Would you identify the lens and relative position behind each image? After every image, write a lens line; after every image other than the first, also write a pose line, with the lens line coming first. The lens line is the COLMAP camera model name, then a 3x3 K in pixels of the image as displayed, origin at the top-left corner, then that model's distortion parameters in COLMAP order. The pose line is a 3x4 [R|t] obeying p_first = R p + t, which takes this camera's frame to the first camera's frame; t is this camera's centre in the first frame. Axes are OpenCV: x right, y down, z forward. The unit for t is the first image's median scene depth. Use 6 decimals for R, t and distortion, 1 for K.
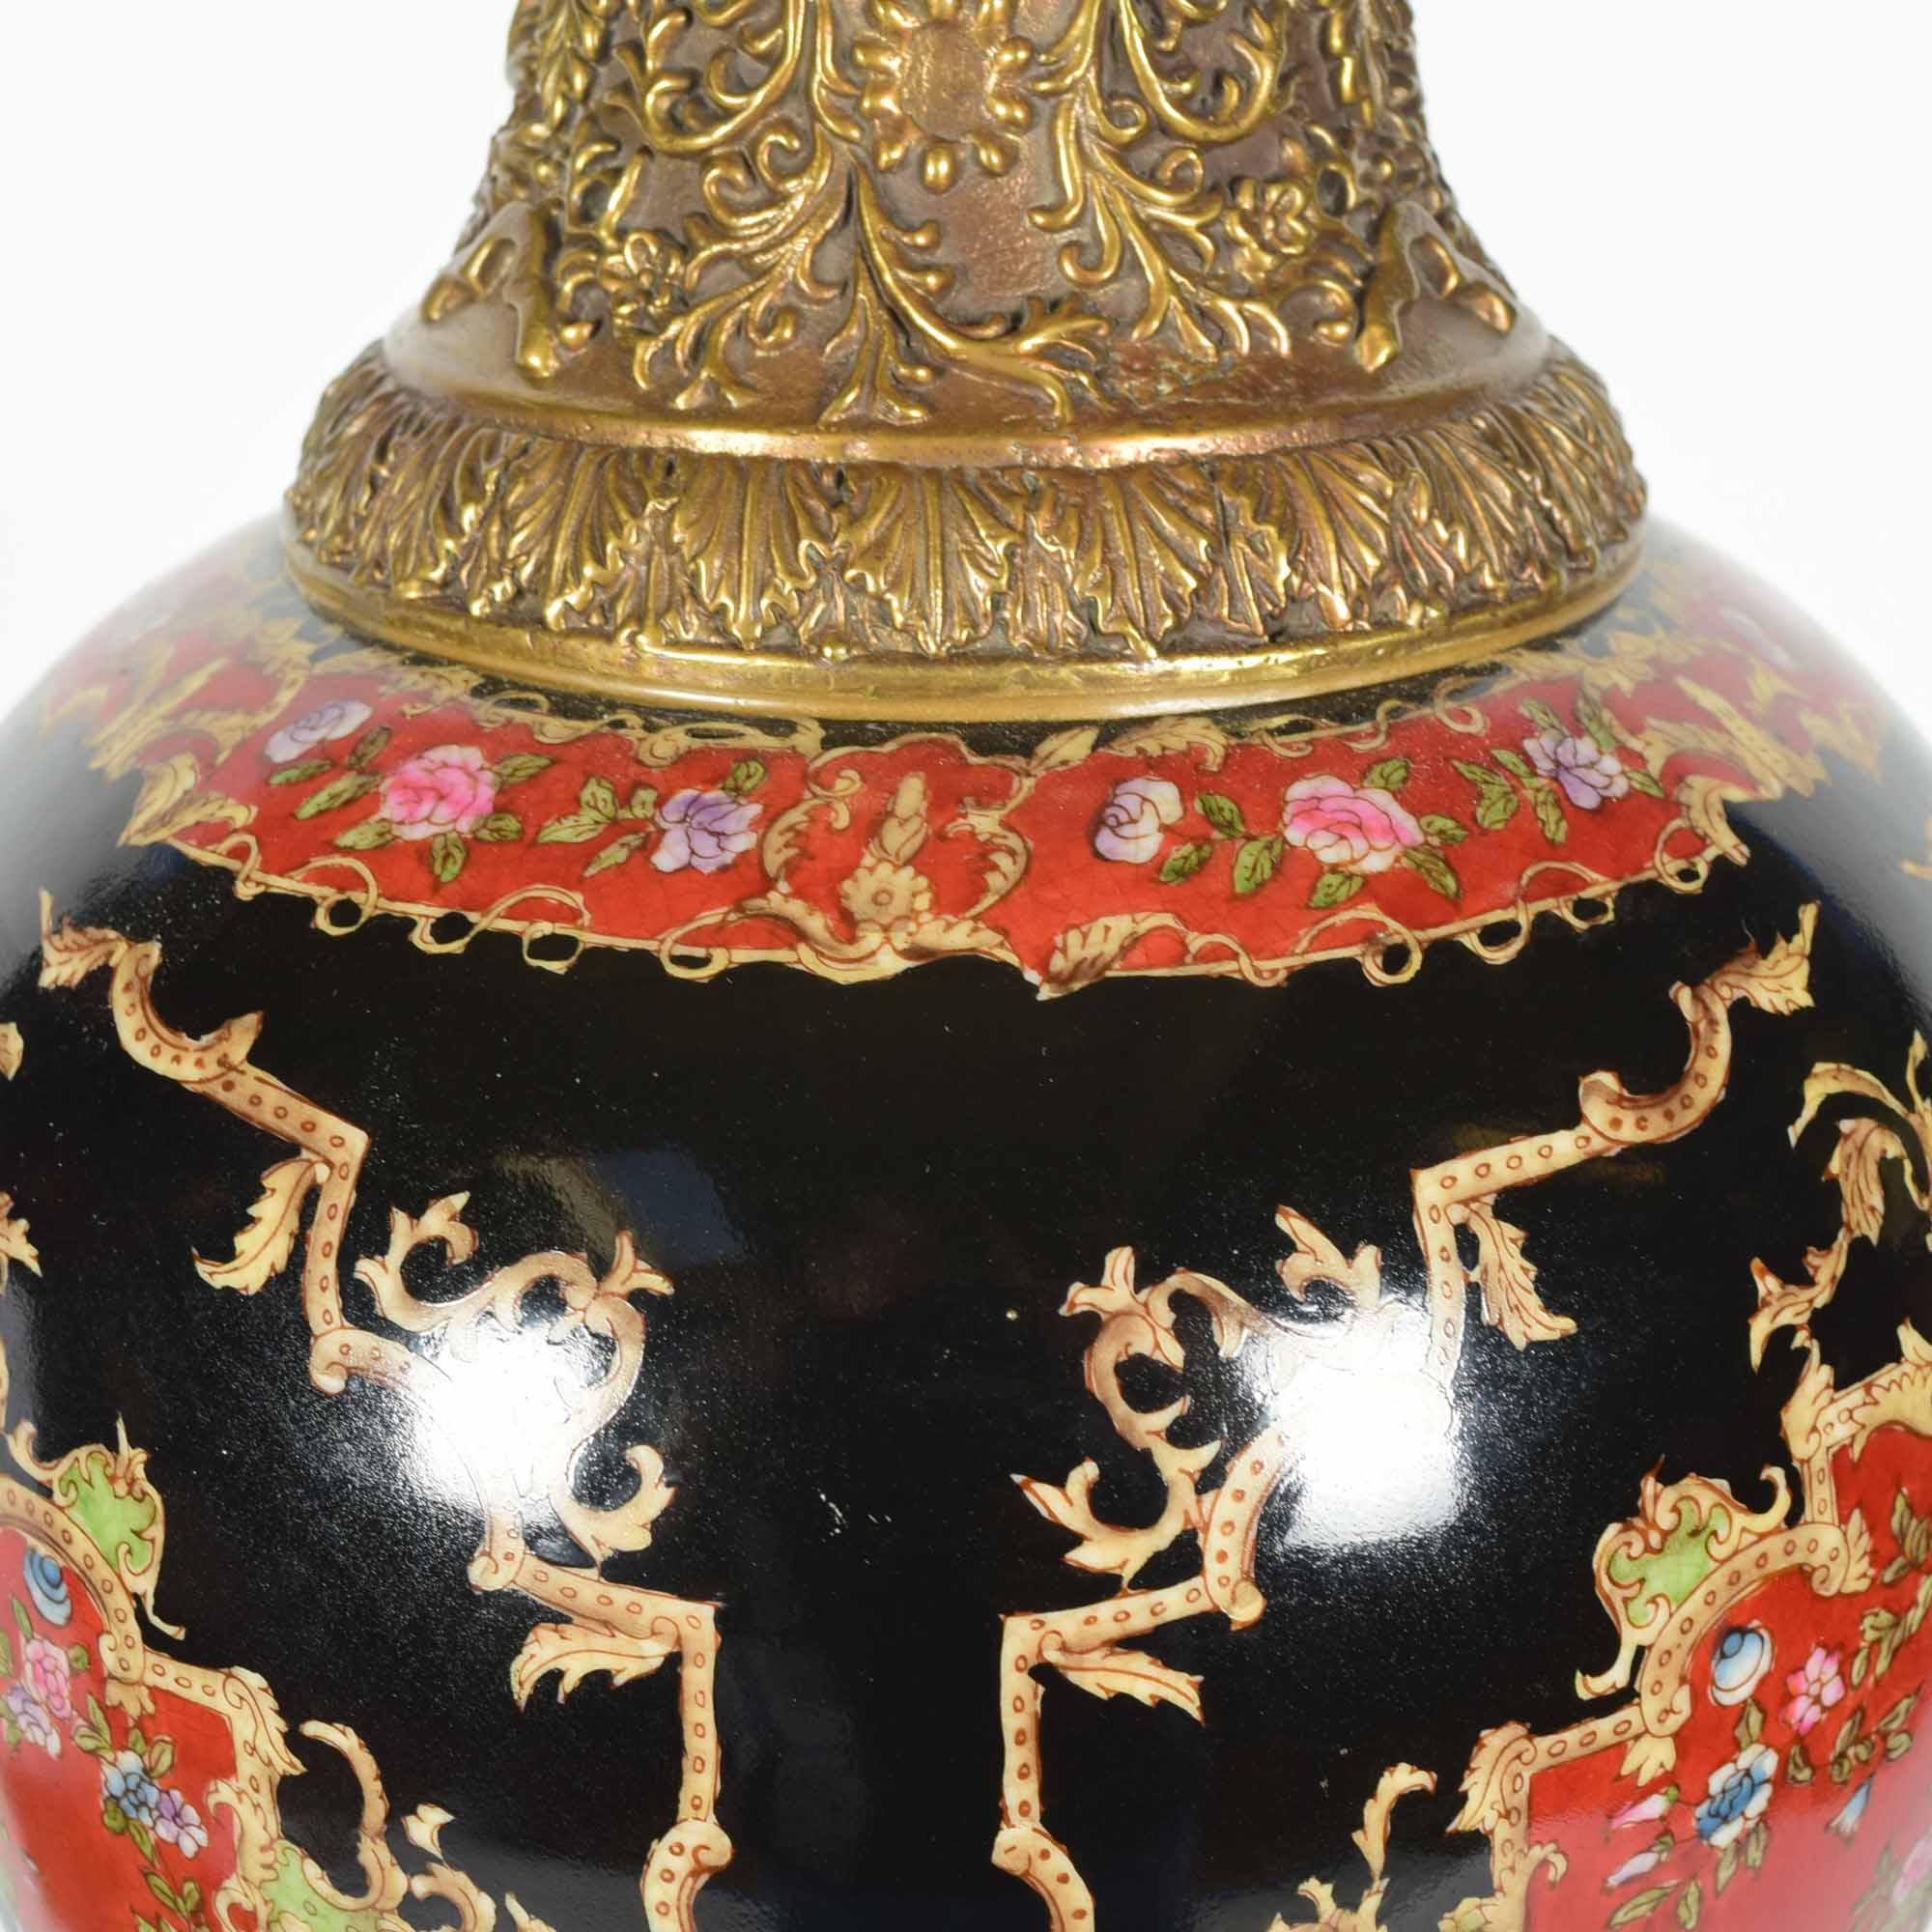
lens RADIAL K [[4072.0, 0, 1015.8], [0, 4072.0, 969.8], [0, 0, 1]] dist [-0.018197, 0.000000]
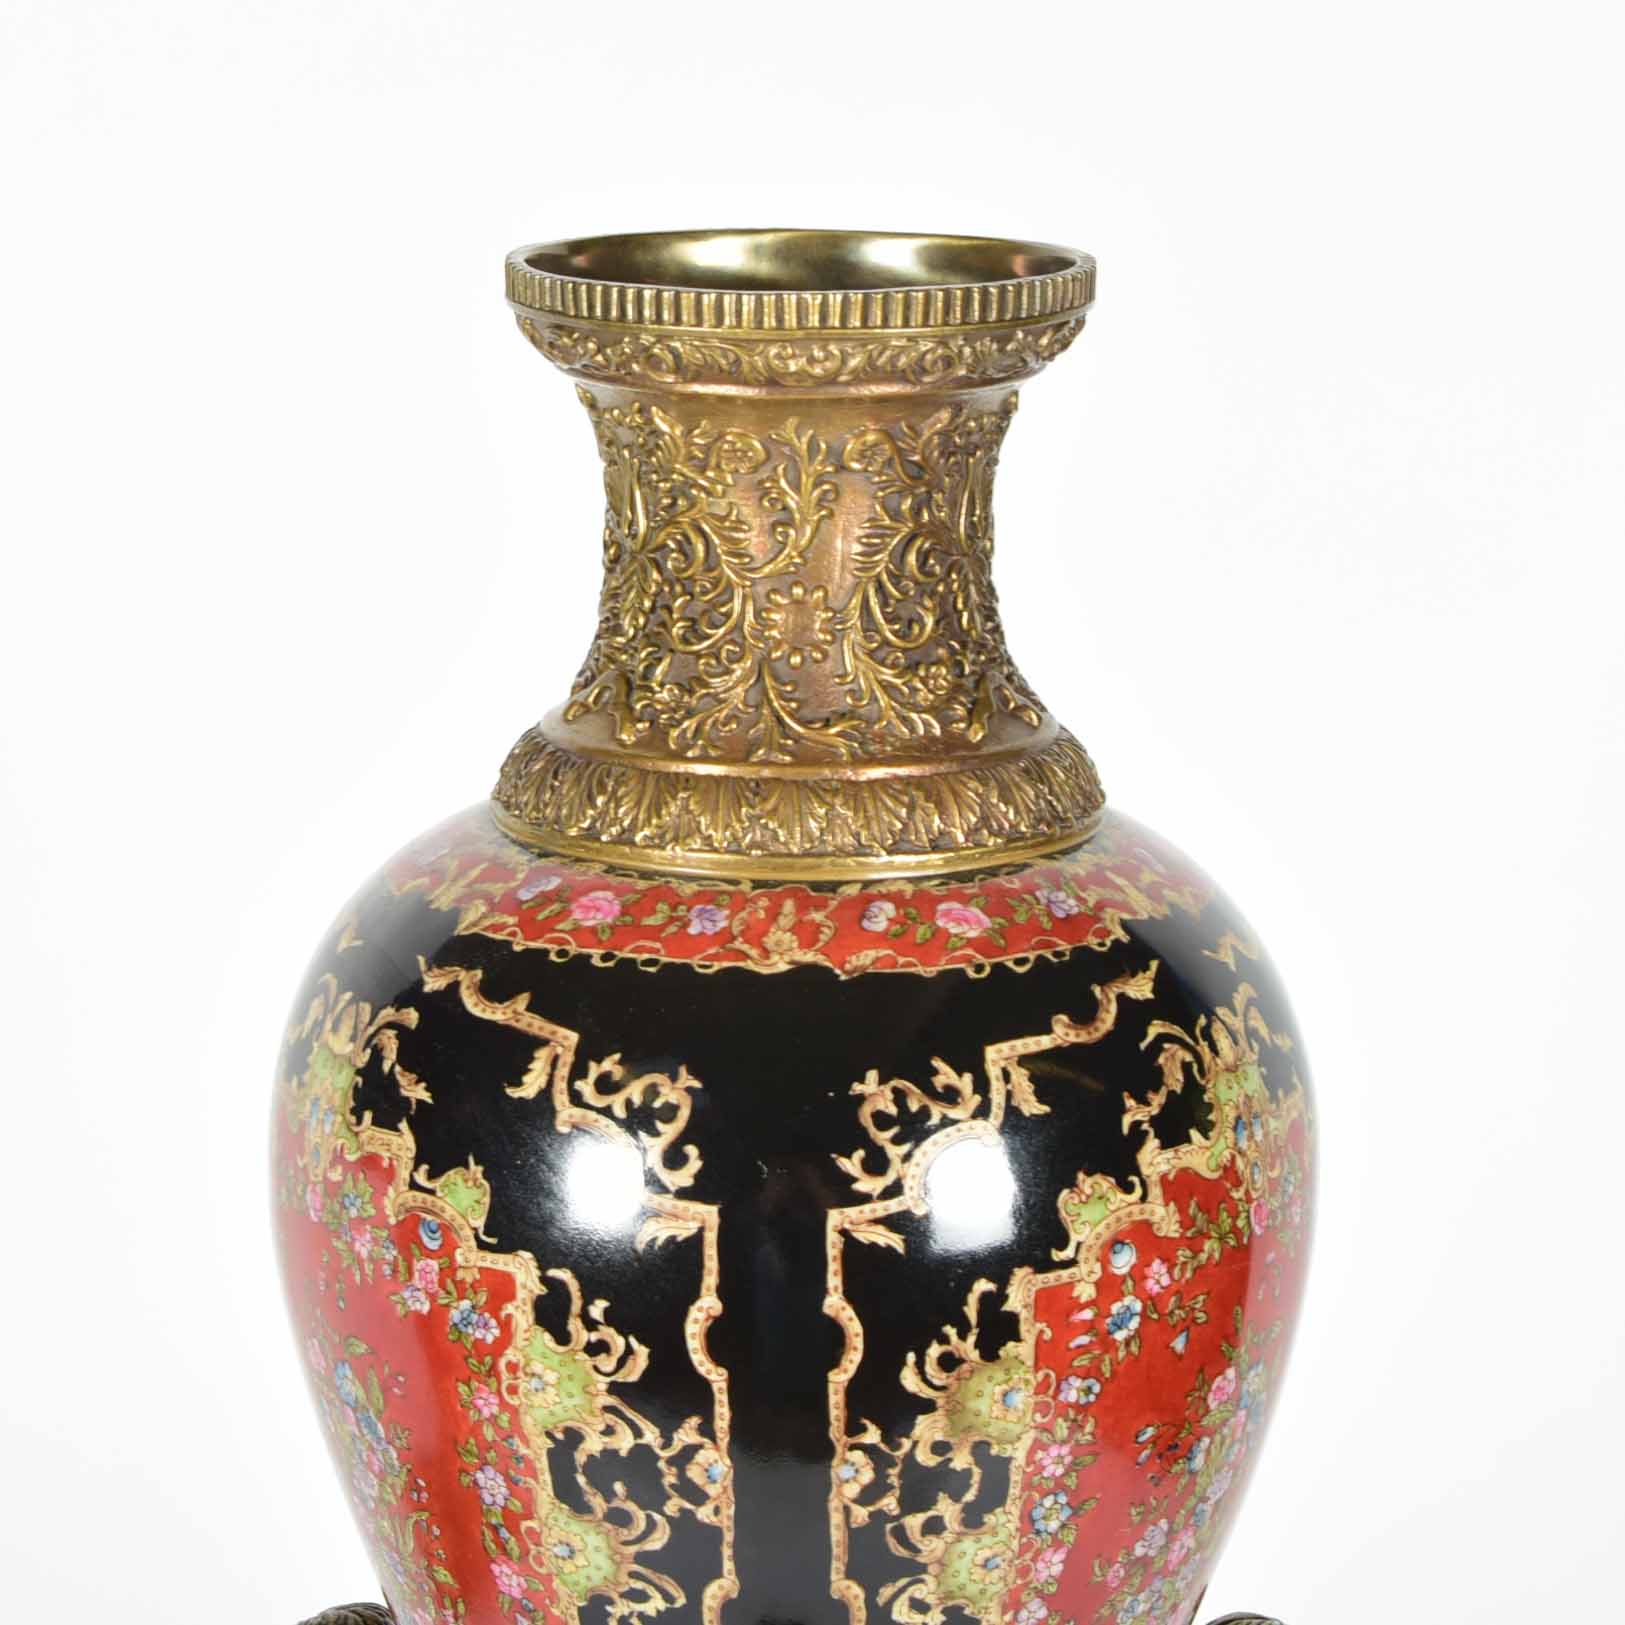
lens RADIAL K [[7332.7, 0, 753.9], [0, 7332.7, 748.0], [0, 0, 1]] dist [0.127172, 0.000000]
pose [[0.999844, 0.002731, 0.017458, -0.124451], [-0.000041, 0.988334, -0.152300, 0.542259], [-0.017670, 0.152275, 0.988180, -3.444703]]
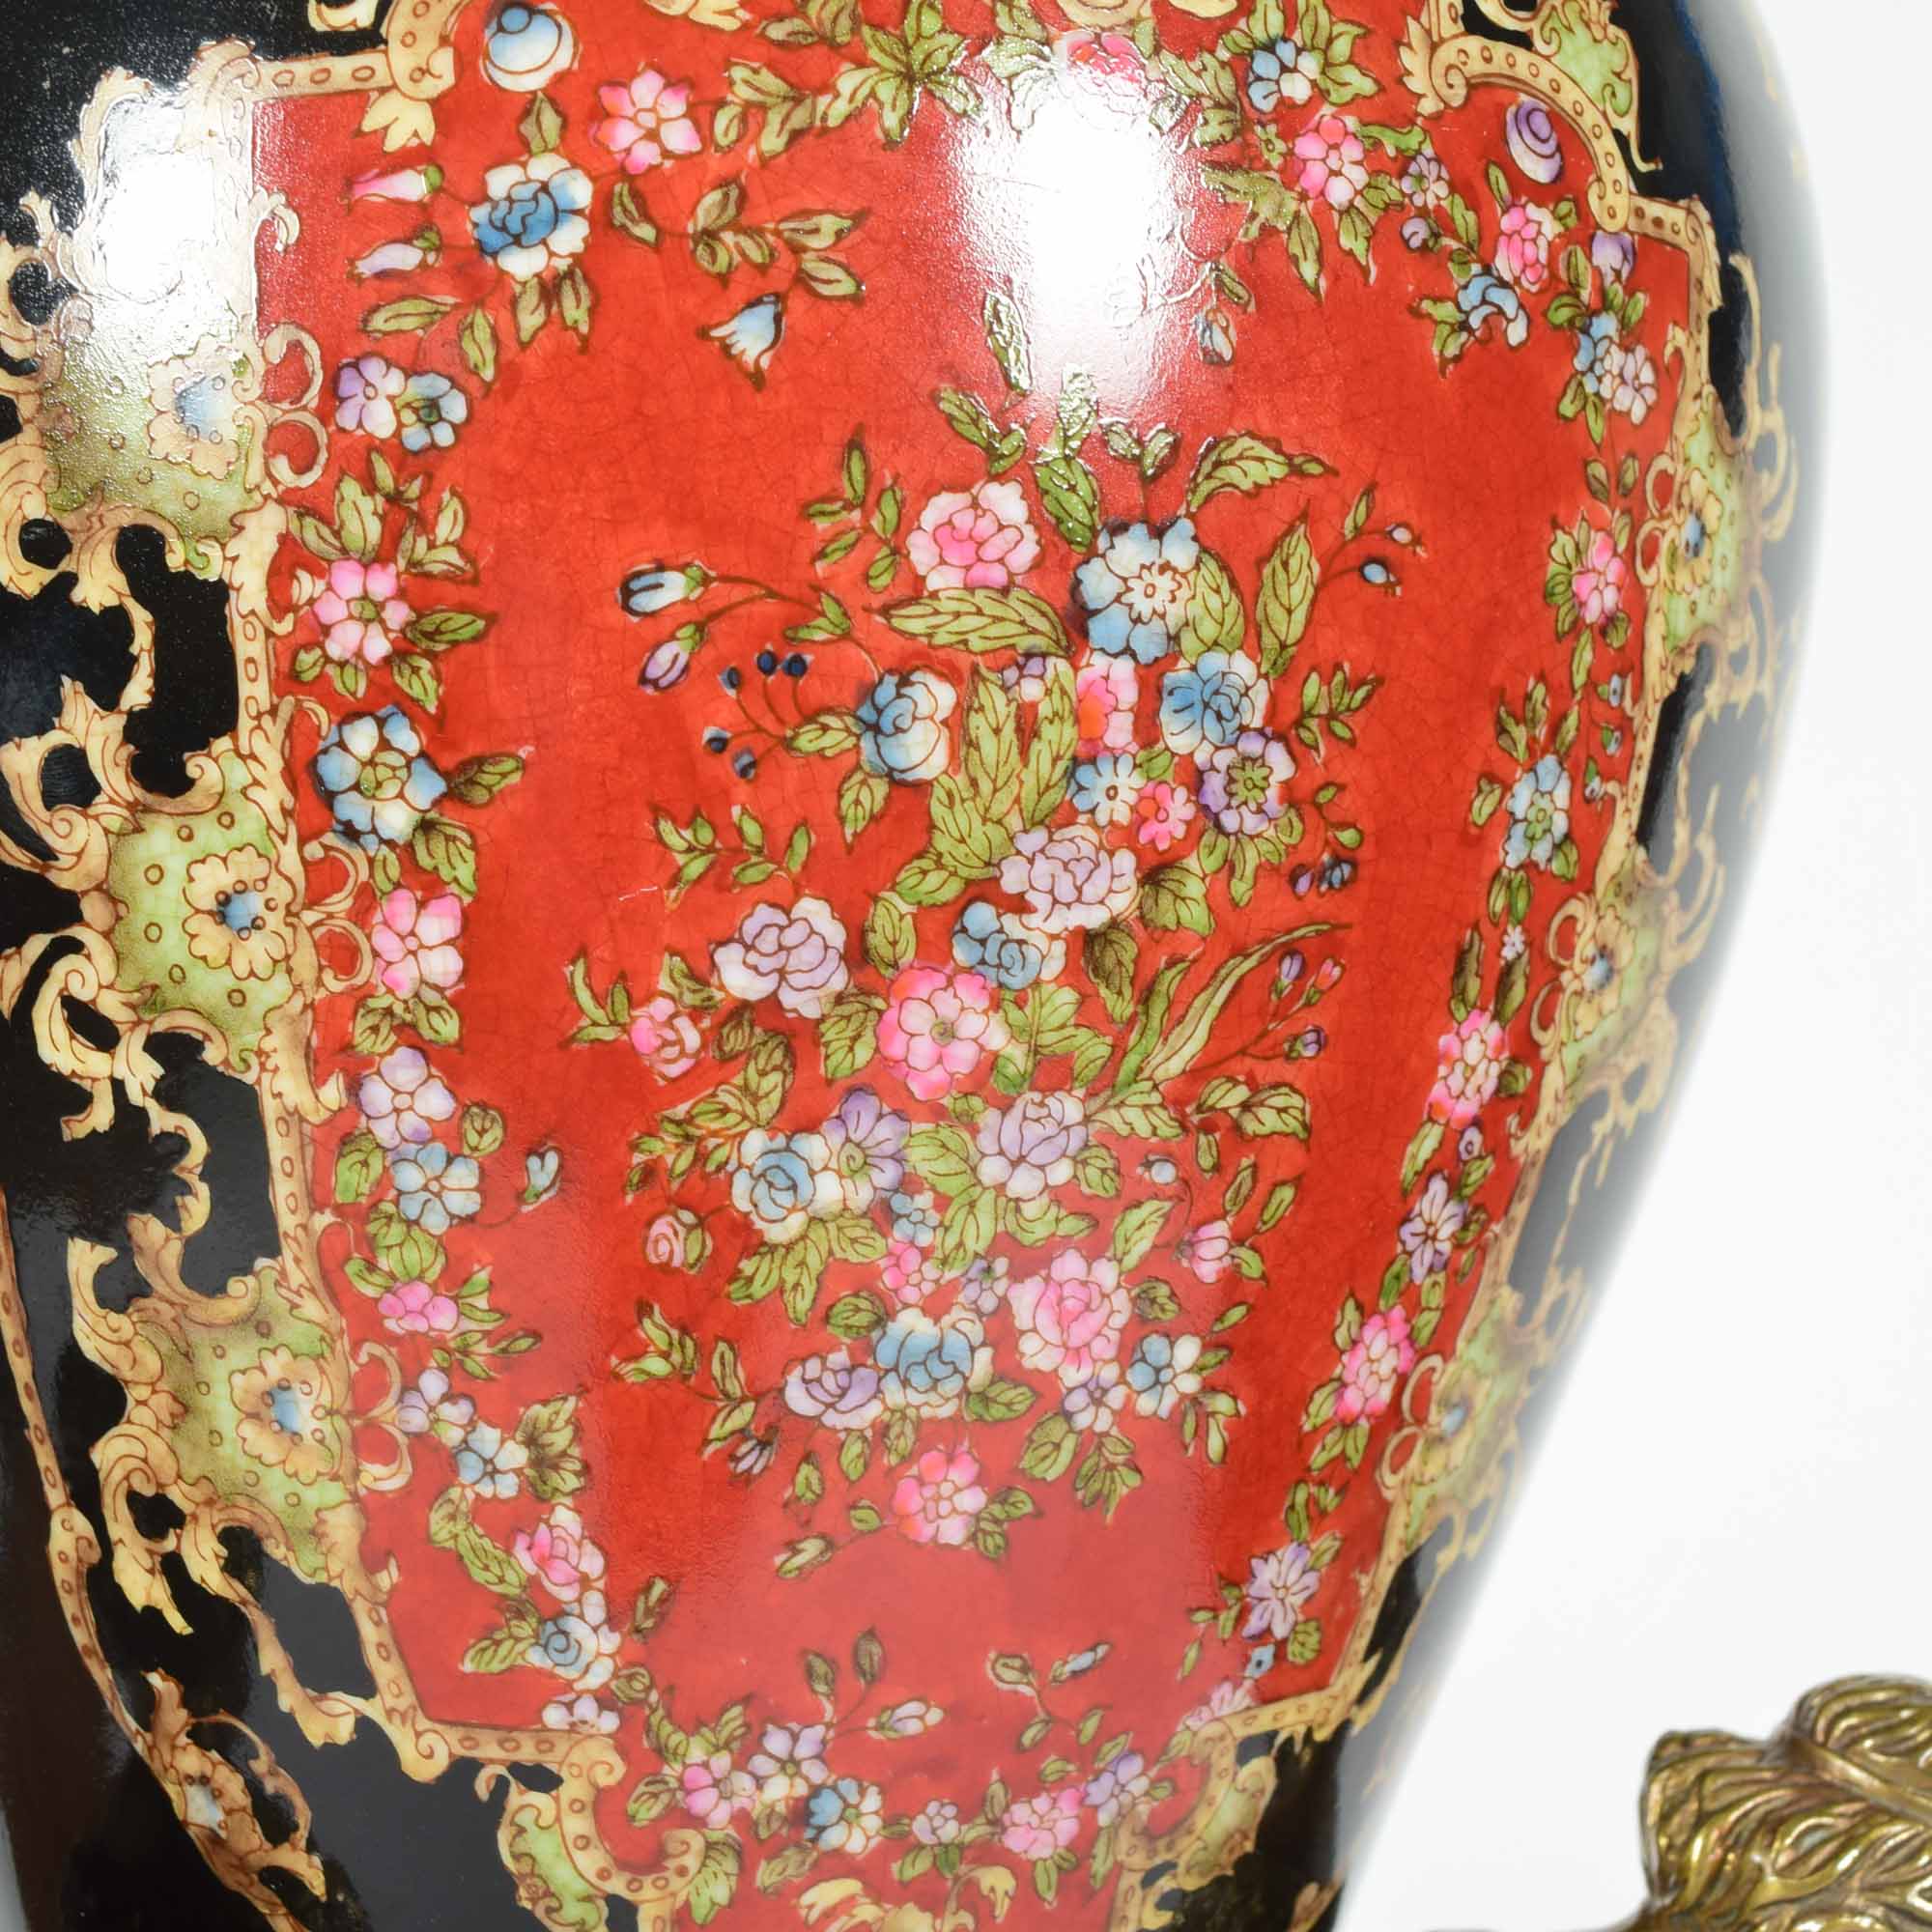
lens RADIAL K [[4072.0, 0, 882.1], [0, 4072.0, 950.4], [0, 0, 1]] dist [-0.018197, 0.000000]
pose [[0.777492, -0.038174, -0.627733, 0.802990], [-0.244071, 0.901604, -0.357128, 0.658069], [0.579599, 0.430876, 0.691673, 0.498470]]
